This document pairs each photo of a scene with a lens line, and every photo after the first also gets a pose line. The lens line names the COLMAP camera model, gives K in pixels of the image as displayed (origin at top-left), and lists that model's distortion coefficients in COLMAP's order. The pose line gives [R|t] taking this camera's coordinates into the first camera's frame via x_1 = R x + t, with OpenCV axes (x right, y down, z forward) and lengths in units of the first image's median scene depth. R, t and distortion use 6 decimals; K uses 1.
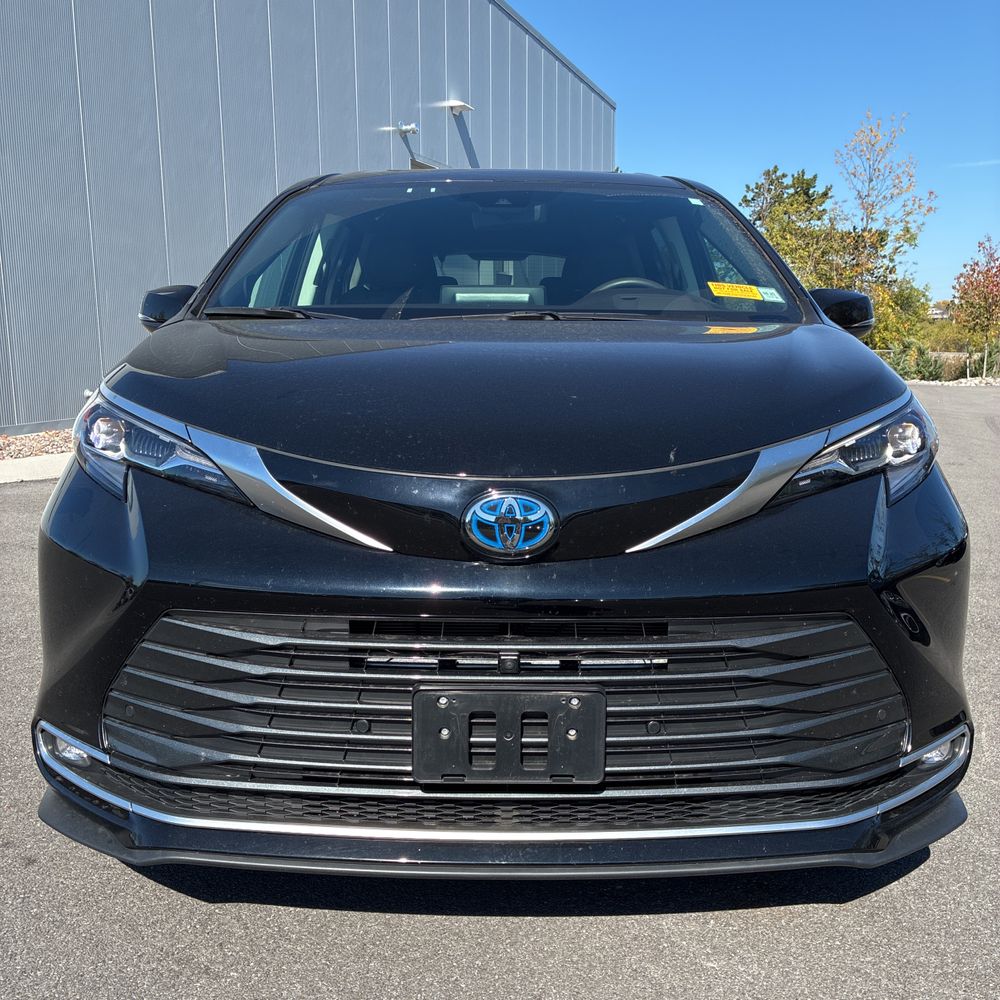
lens RADIAL K [[1015.1, 0, 497.5], [0, 1015.1, 502.3], [0, 0, 1]] dist [0.026735, 0.000000]
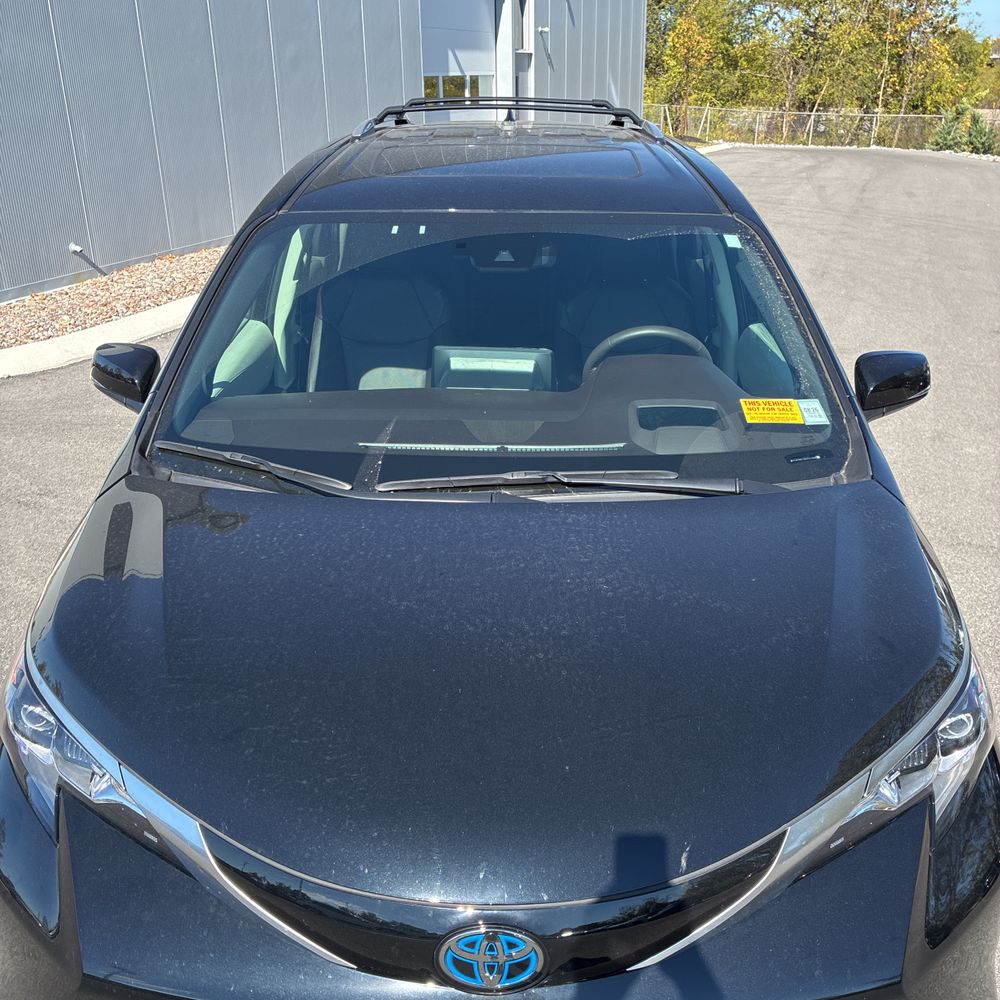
lens RADIAL K [[1015.1, 0, 501.7], [0, 1015.1, 499.3], [0, 0, 1]] dist [0.026735, 0.000000]
pose [[0.999876, 0.005336, -0.014843, 0.013314], [-0.001826, 0.973865, 0.227122, -0.227870], [0.015668, -0.227067, 0.973753, 0.101307]]
